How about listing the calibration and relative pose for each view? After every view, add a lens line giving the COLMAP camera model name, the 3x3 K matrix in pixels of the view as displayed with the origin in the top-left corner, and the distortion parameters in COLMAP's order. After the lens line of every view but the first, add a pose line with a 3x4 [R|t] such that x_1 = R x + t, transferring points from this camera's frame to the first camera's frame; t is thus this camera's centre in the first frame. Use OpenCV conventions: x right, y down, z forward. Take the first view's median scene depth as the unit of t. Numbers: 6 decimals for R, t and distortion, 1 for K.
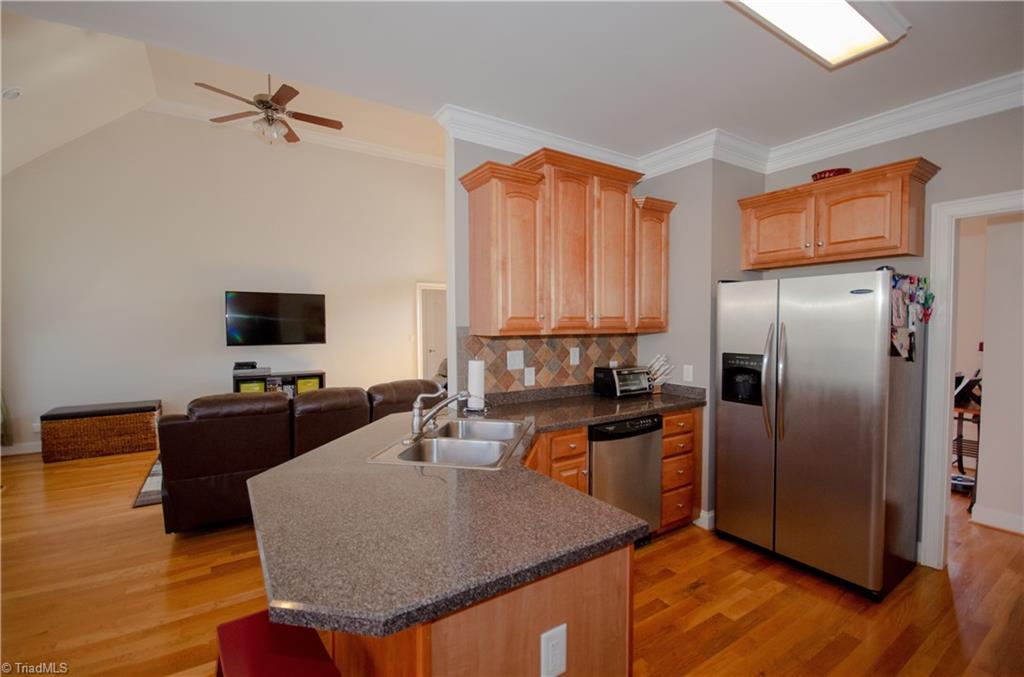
lens RADIAL K [[451.9, 0, 511.3], [0, 451.9, 340.2], [0, 0, 1]] dist [0.000414, -0.004123]
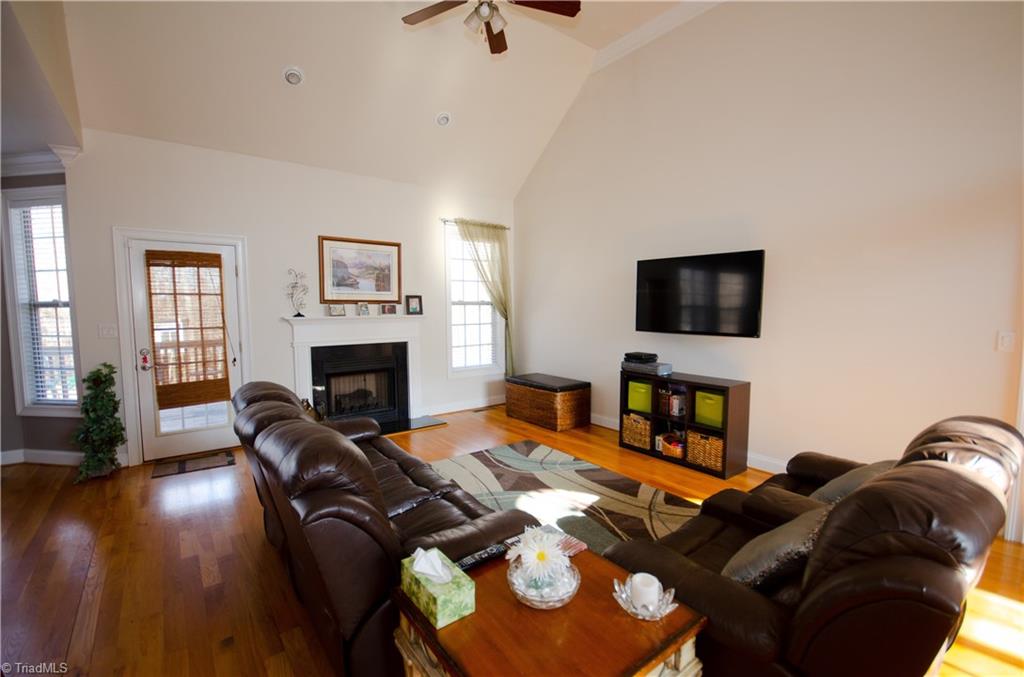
lens RADIAL K [[451.9, 0, 509.3], [0, 451.9, 340.8], [0, 0, 1]] dist [0.000414, -0.004123]
pose [[0.079253, 0.081692, -0.993502, 0.272773], [-0.035691, 0.996230, 0.079069, -0.046952], [0.996215, 0.029192, 0.081870, 1.390612]]
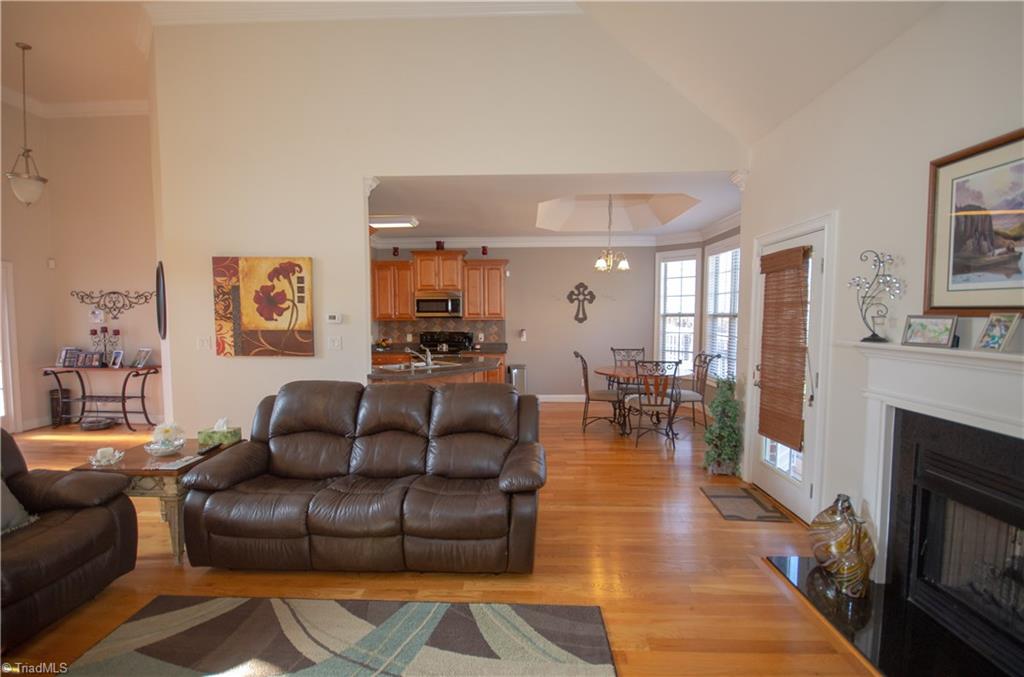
lens RADIAL K [[451.9, 0, 510.4], [0, 451.9, 339.5], [0, 0, 1]] dist [0.000414, -0.004123]
pose [[-0.819605, -0.030840, 0.572099, -1.284043], [0.022722, 0.996015, 0.086243, -0.067135], [-0.572478, 0.083684, -0.815638, 1.813996]]
